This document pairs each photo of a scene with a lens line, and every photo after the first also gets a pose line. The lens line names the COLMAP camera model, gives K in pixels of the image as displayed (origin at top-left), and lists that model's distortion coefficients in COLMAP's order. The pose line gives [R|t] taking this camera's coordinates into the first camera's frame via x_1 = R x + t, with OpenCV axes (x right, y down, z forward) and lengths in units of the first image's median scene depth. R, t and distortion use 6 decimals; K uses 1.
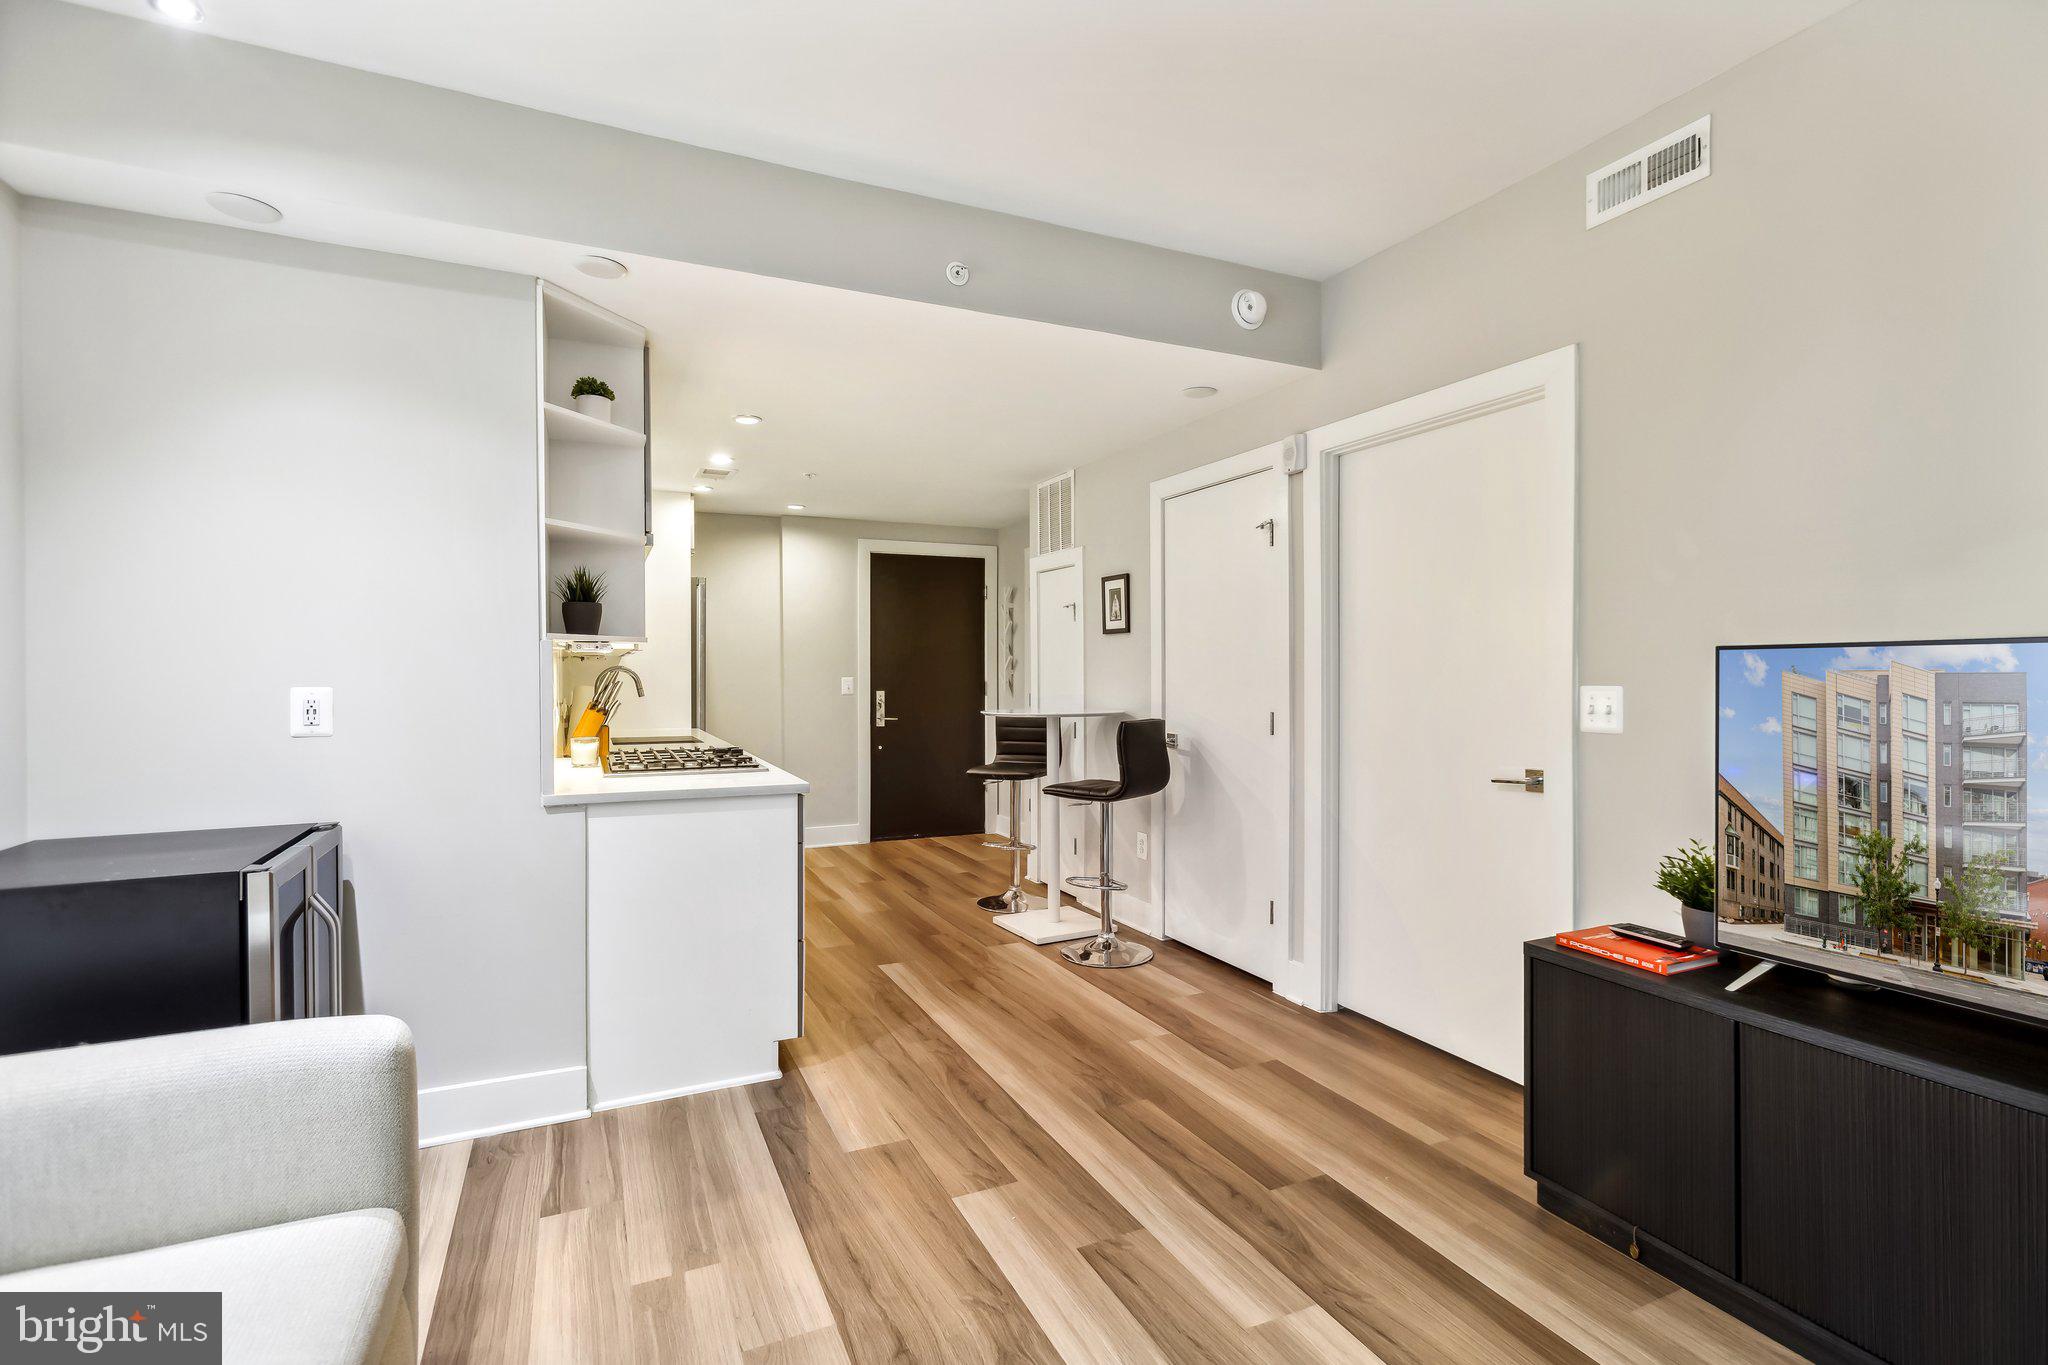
lens RADIAL K [[927.3, 0, 1010.6], [0, 927.3, 678.7], [0, 0, 1]] dist [-0.022151, 0.013609]
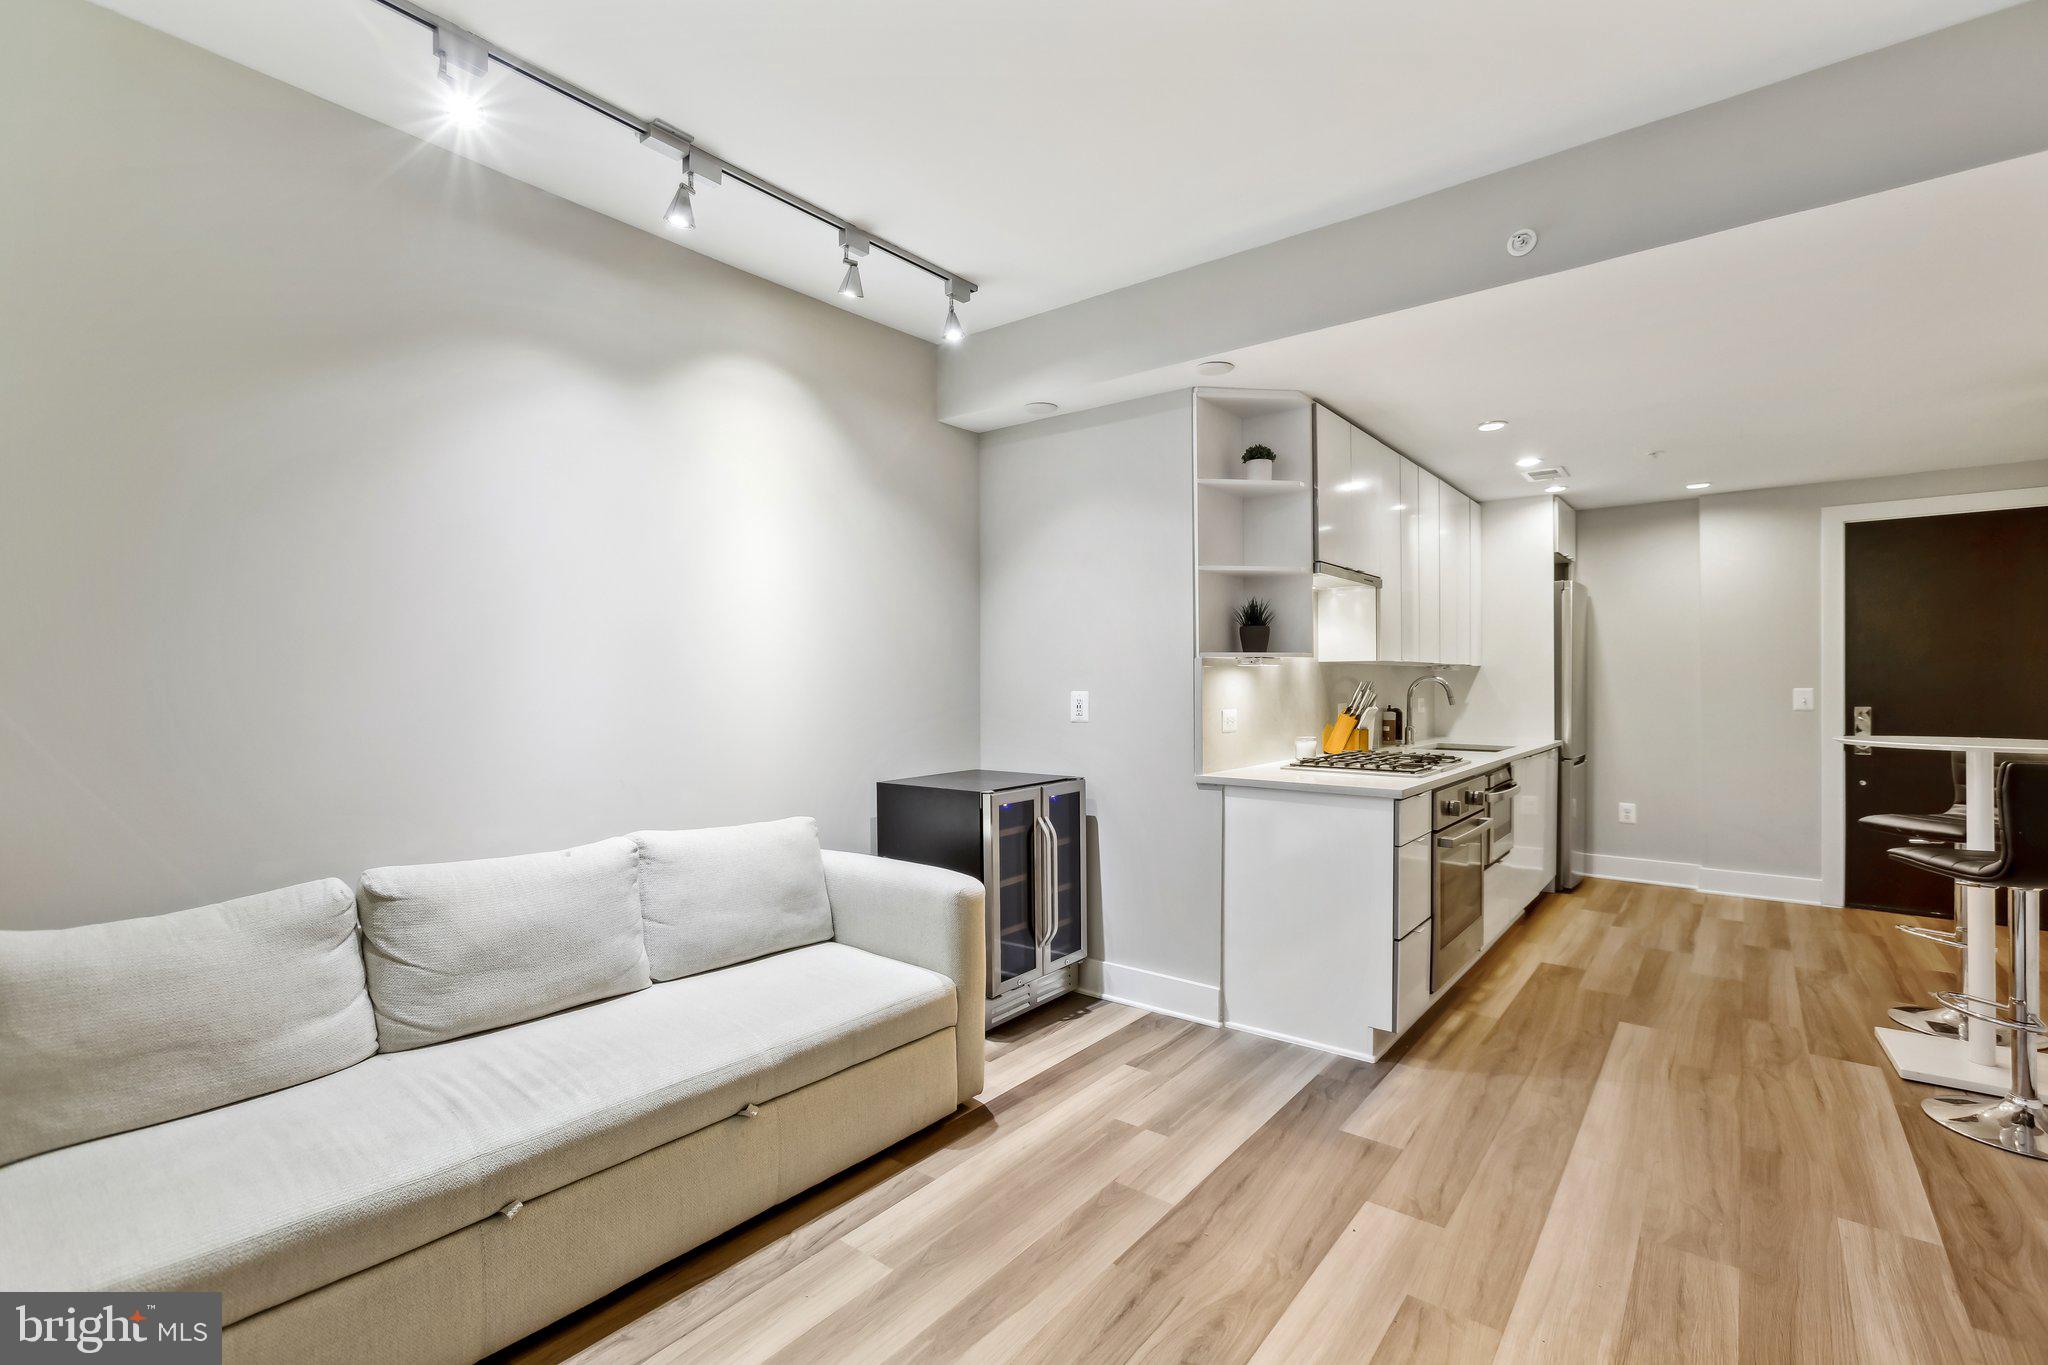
lens RADIAL K [[927.3, 0, 1014.7], [0, 927.3, 681.4], [0, 0, 1]] dist [-0.022151, 0.013609]
pose [[0.447727, 0.002451, -0.894167, 0.473820], [-0.007254, 0.999973, -0.000892, -0.003947], [0.894141, 0.006886, 0.447733, 0.137550]]
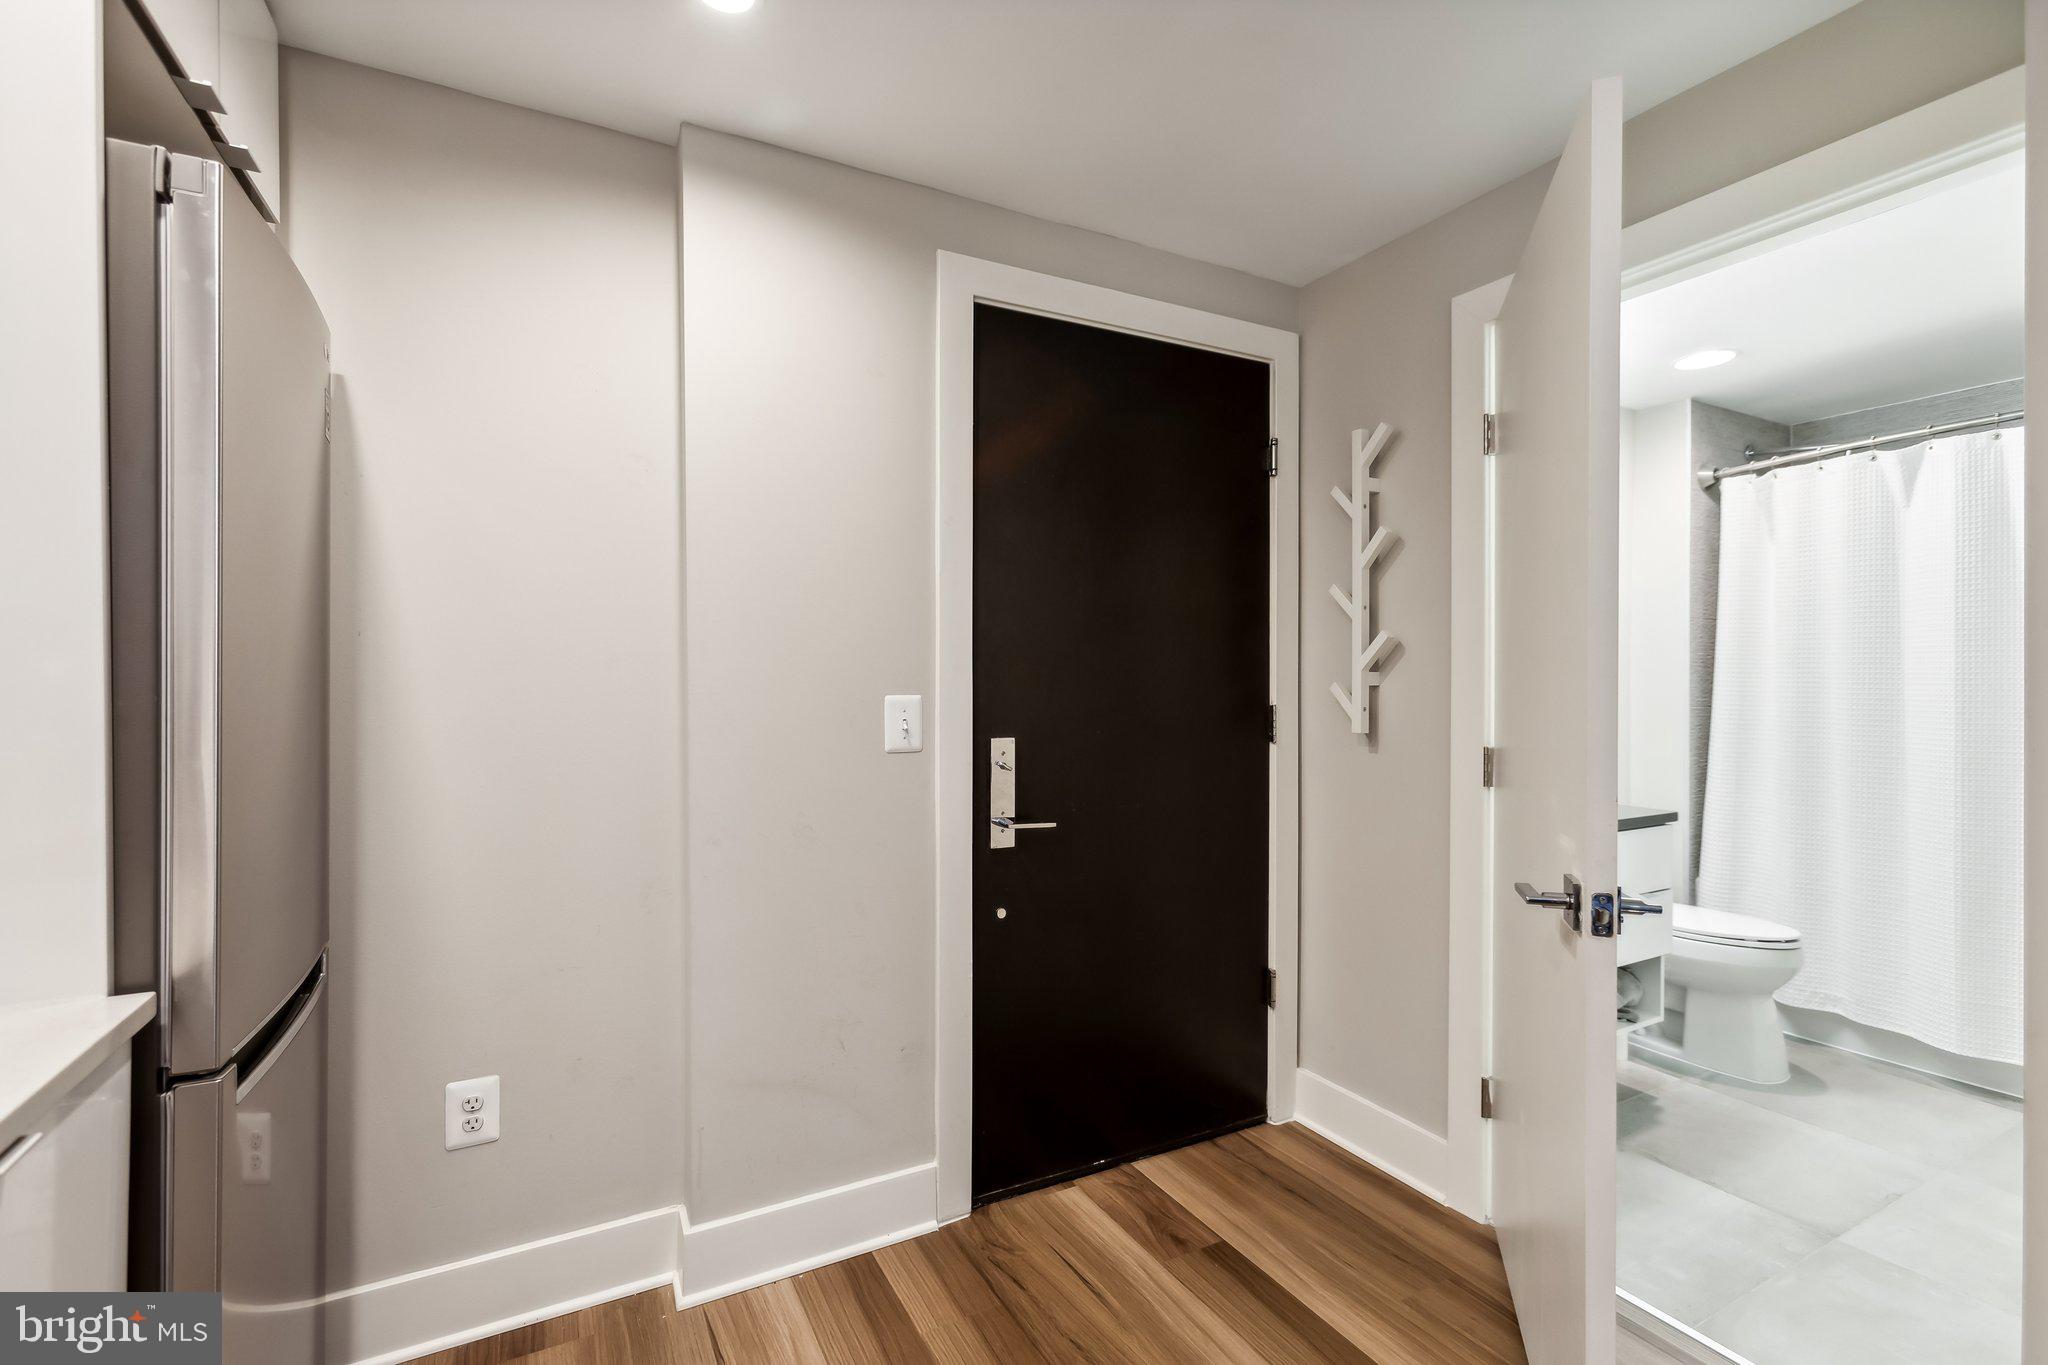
lens RADIAL K [[927.3, 0, 1024.3], [0, 927.3, 676.0], [0, 0, 1]] dist [-0.022151, 0.013609]
pose [[0.998975, 0.001626, 0.045234, -0.326656], [-0.001214, 0.999957, -0.009147, -0.011271], [-0.045247, 0.009083, 0.998935, 1.506038]]
